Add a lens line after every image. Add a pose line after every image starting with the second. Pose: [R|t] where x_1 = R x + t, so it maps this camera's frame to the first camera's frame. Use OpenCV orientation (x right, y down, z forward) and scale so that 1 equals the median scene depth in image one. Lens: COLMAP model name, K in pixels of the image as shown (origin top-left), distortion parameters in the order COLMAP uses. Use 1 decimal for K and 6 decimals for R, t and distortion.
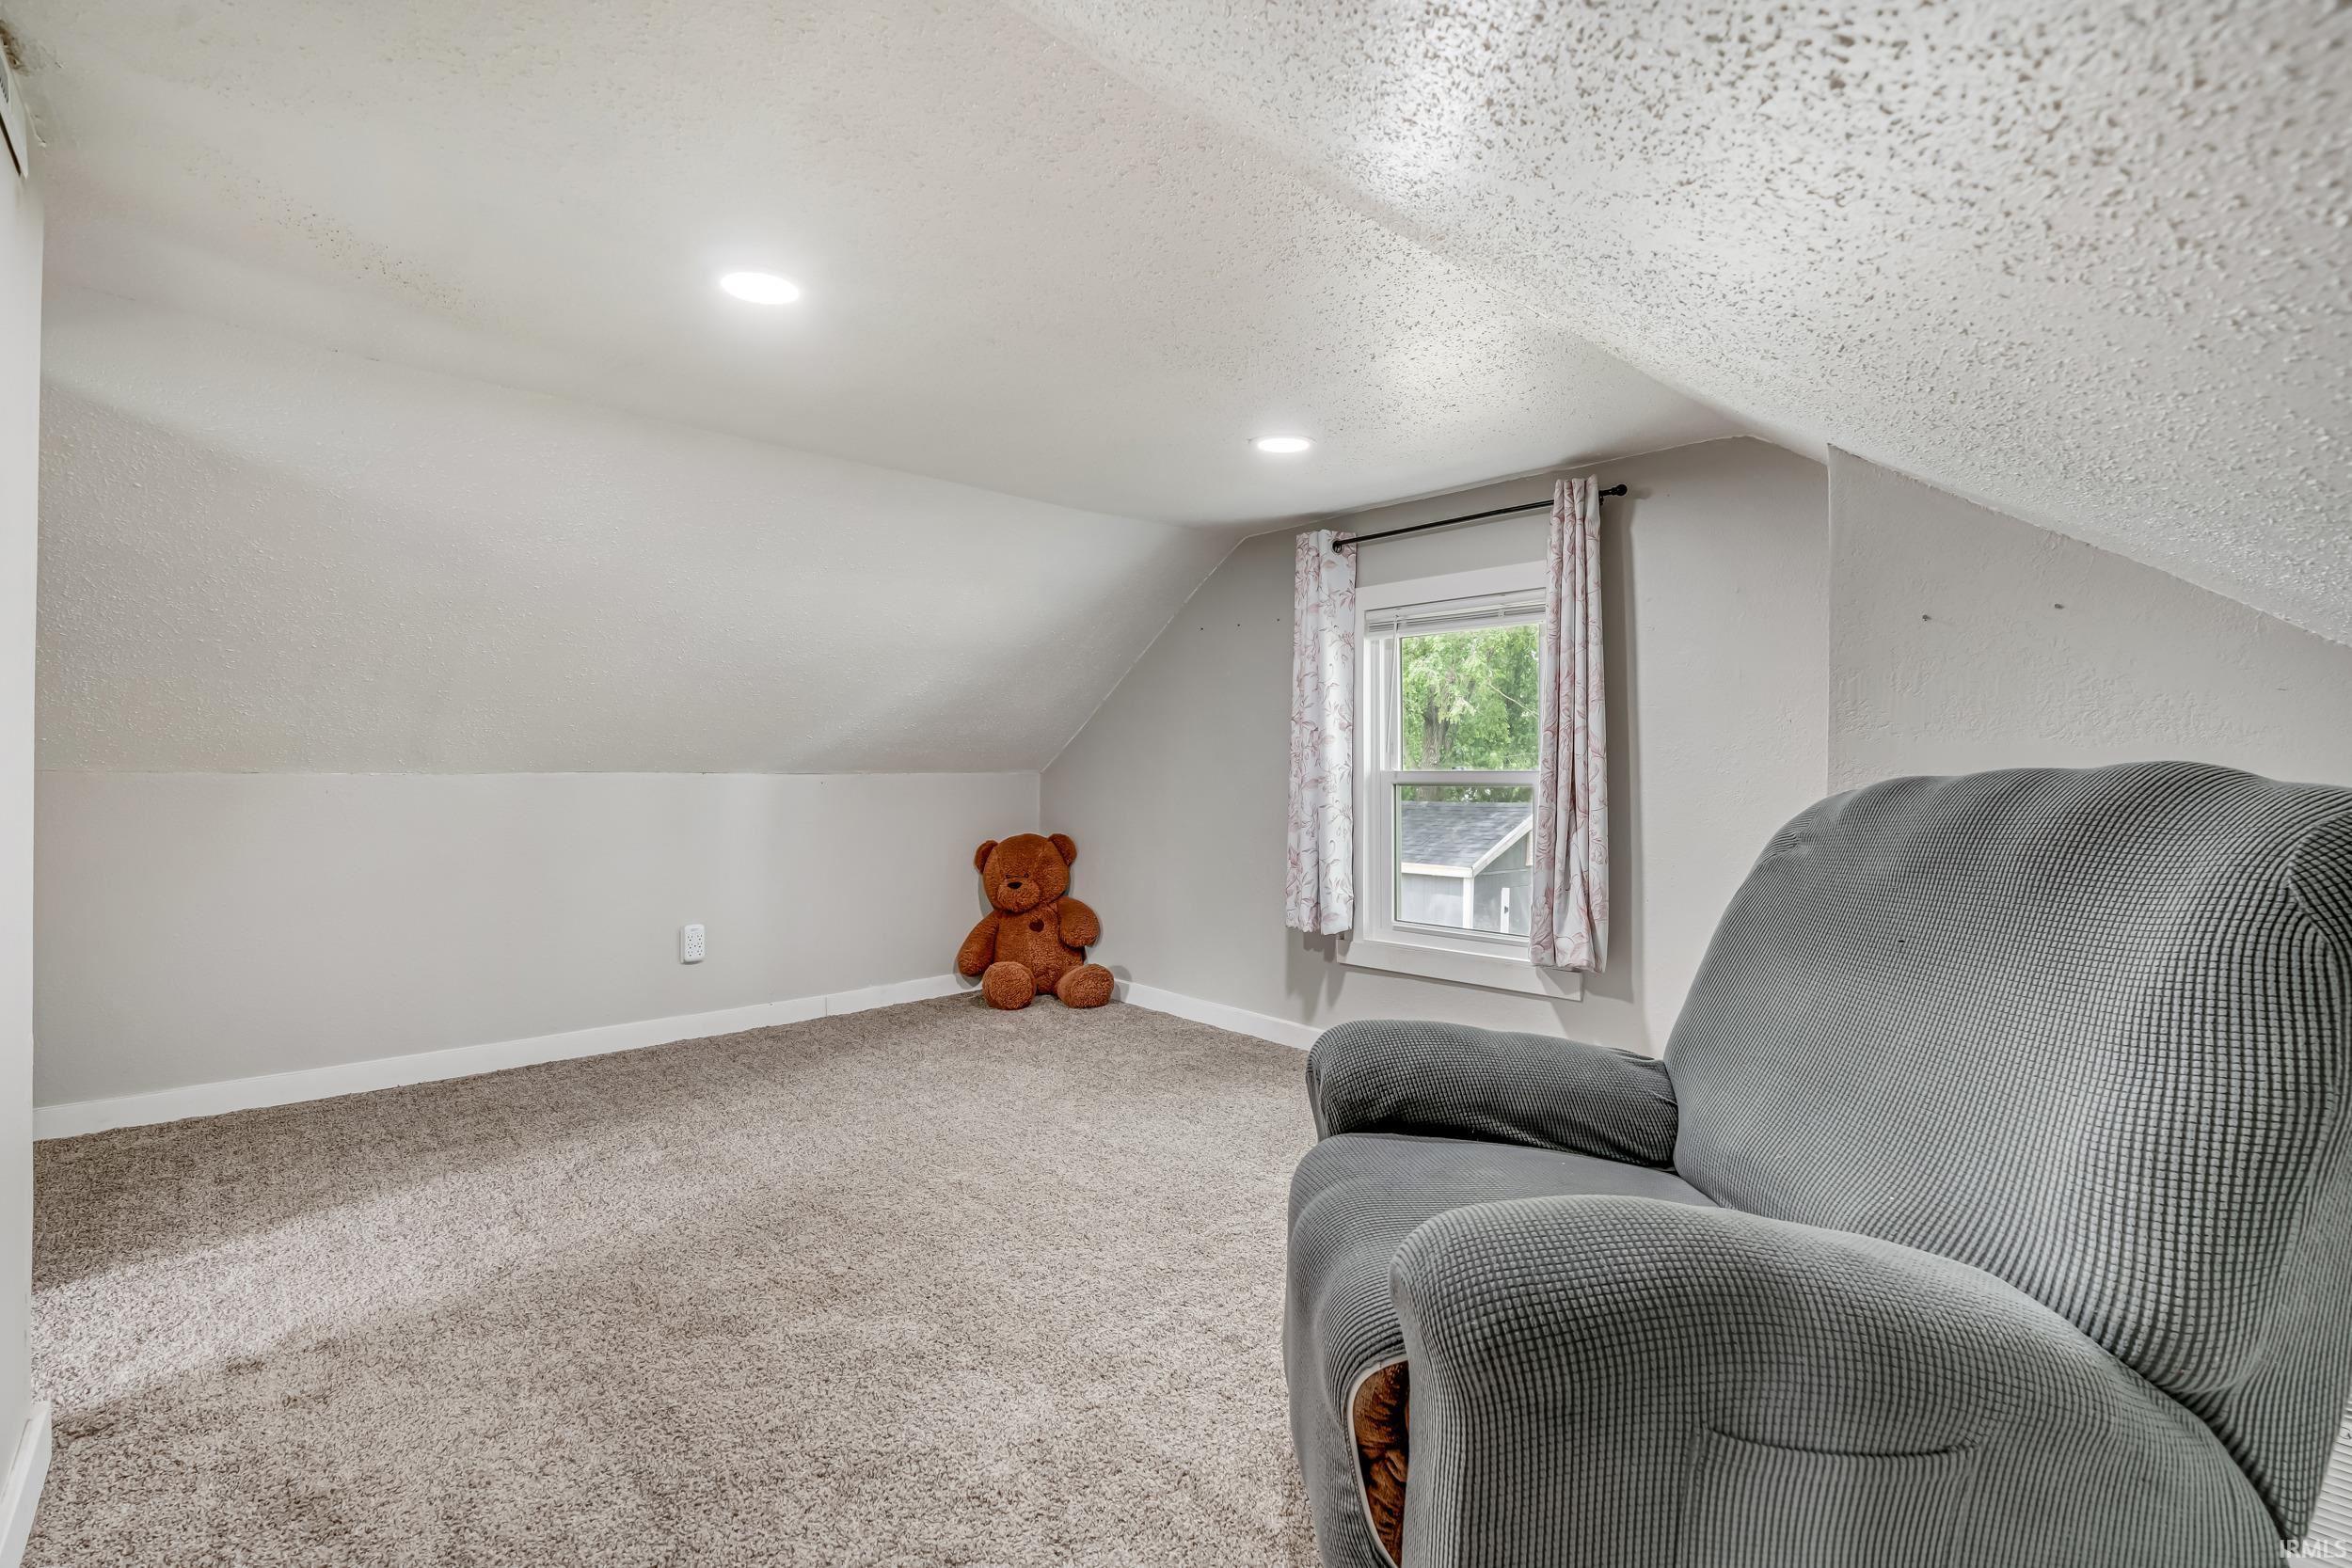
lens RADIAL K [[1094.2, 0, 1176.0], [0, 1094.2, 784.0], [0, 0, 1]] dist [-0.004219, 0.000216]
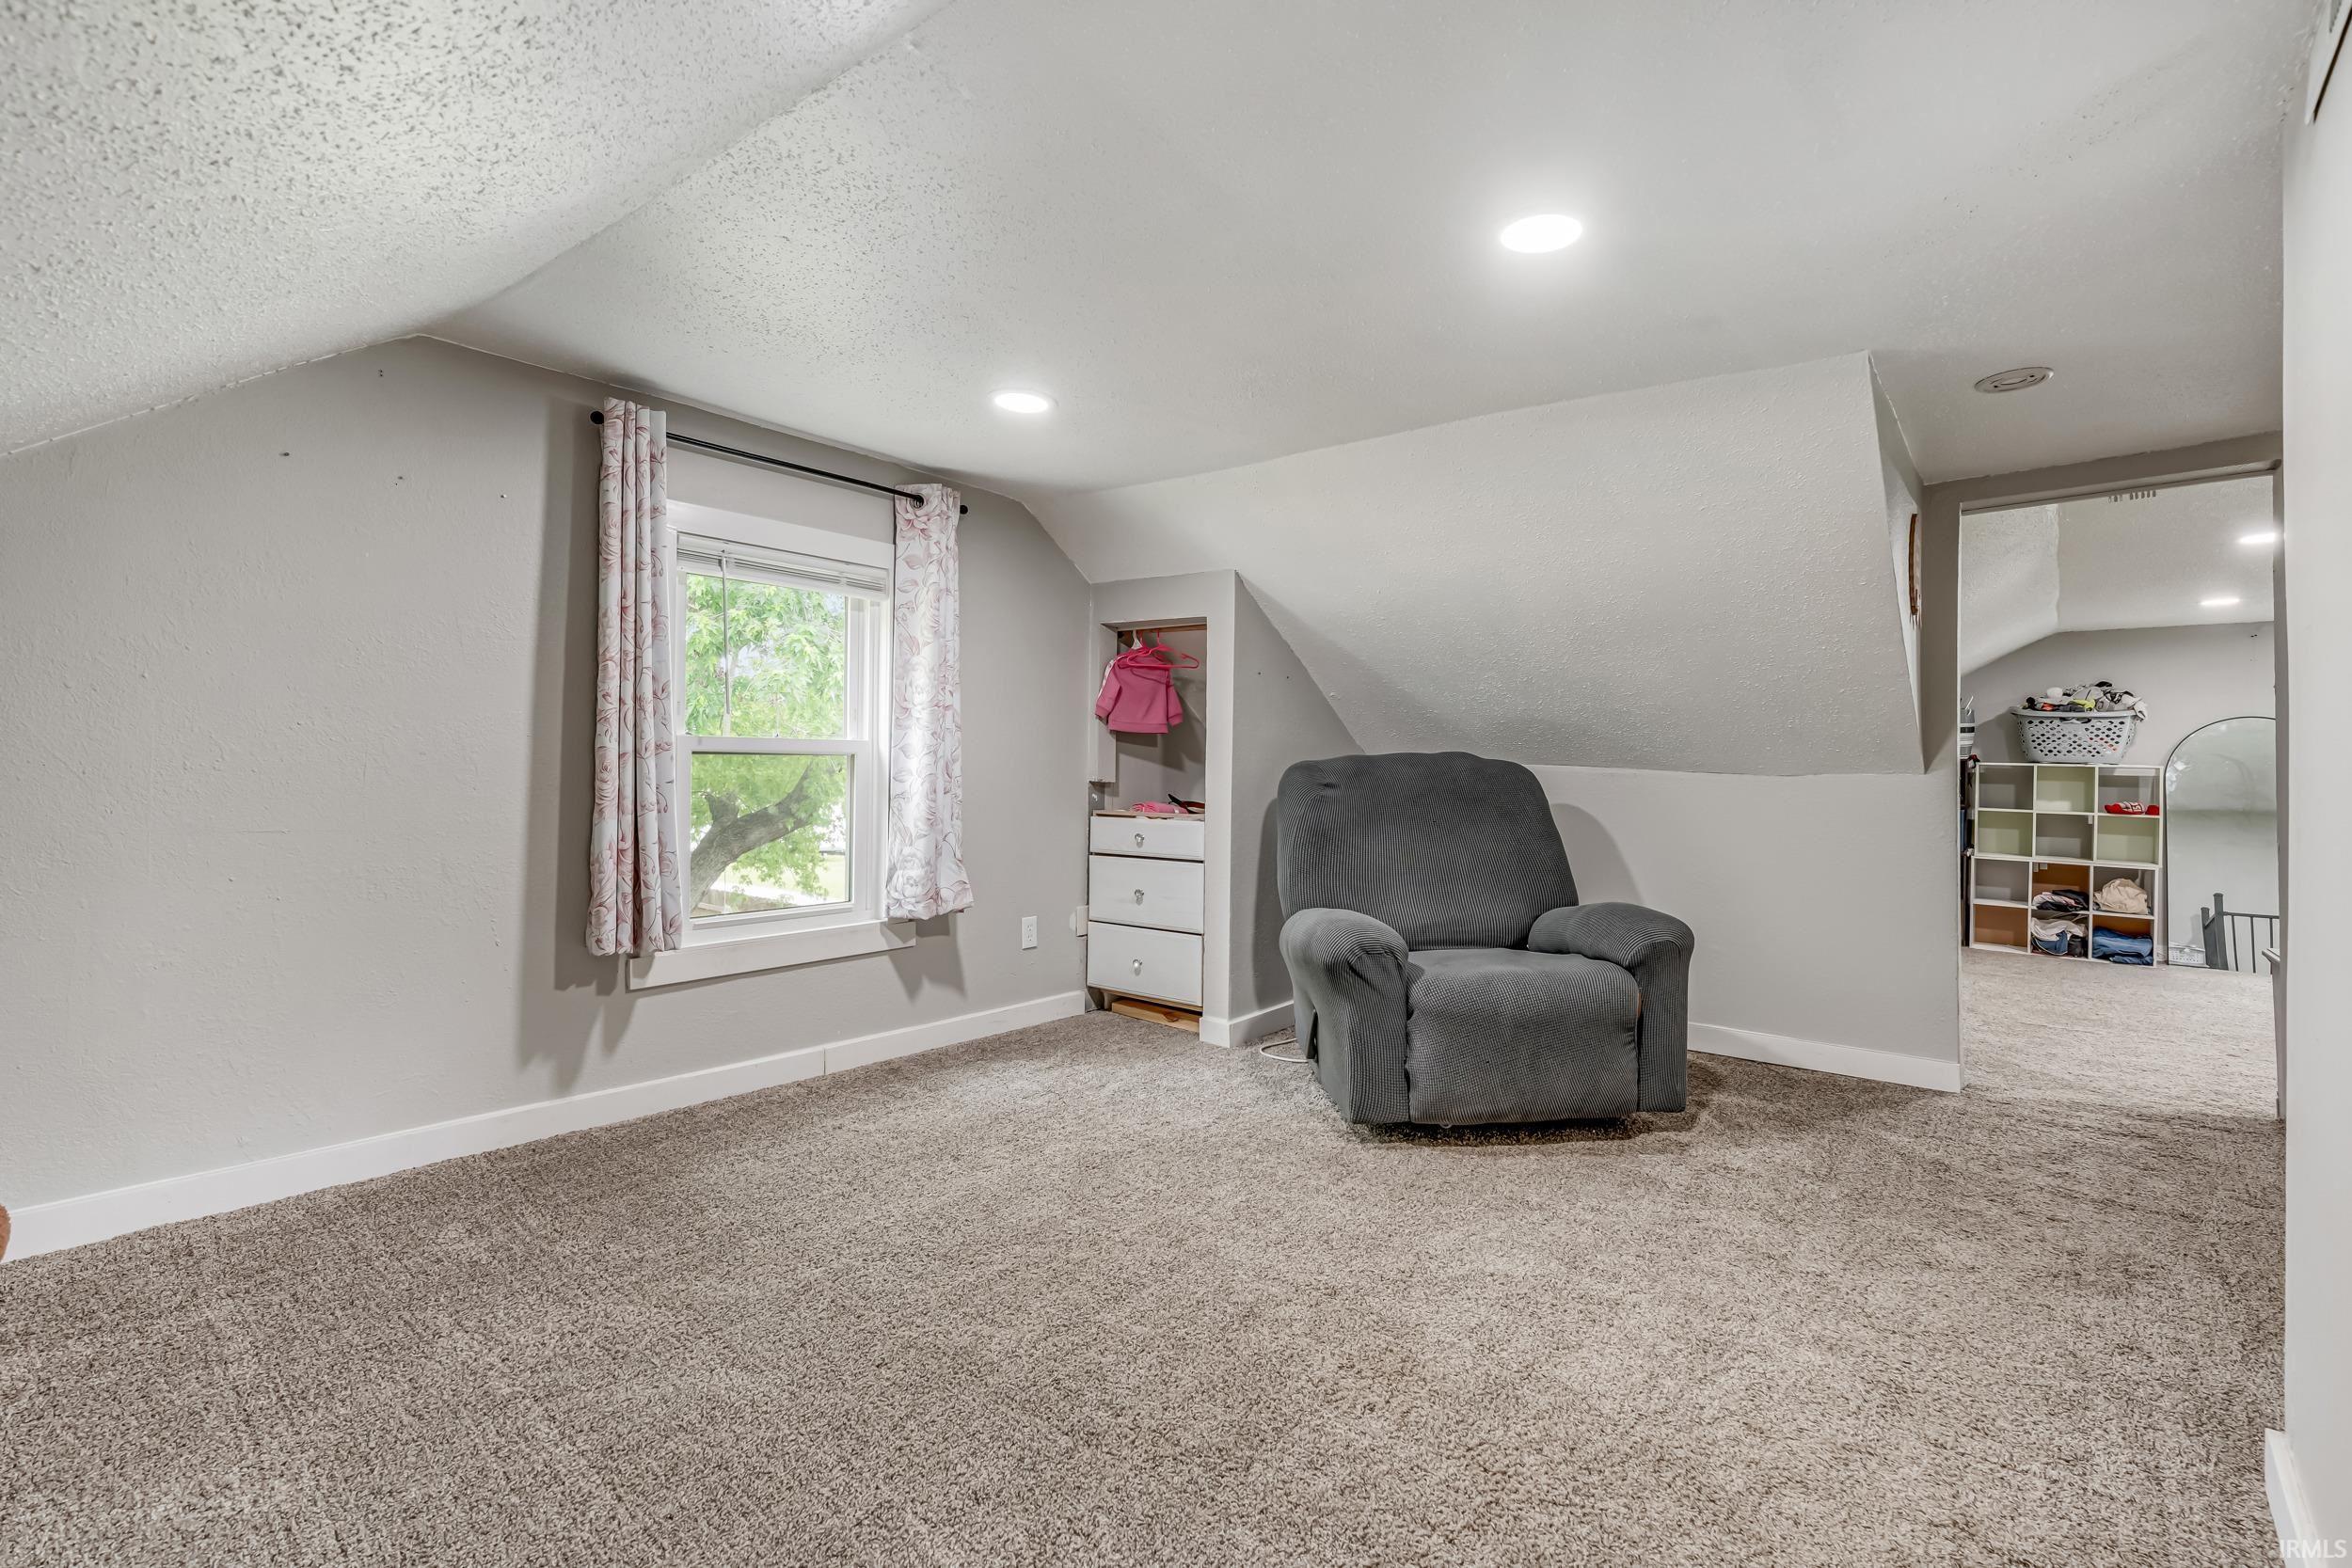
lens RADIAL K [[1094.2, 0, 1176.0], [0, 1094.2, 784.0], [0, 0, 1]] dist [-0.004219, 0.000216]
pose [[-0.147304, -0.002798, 0.989087, -0.662589], [0.013458, 0.999898, 0.004833, 0.025593], [-0.989000, 0.014023, -0.147252, 0.762853]]
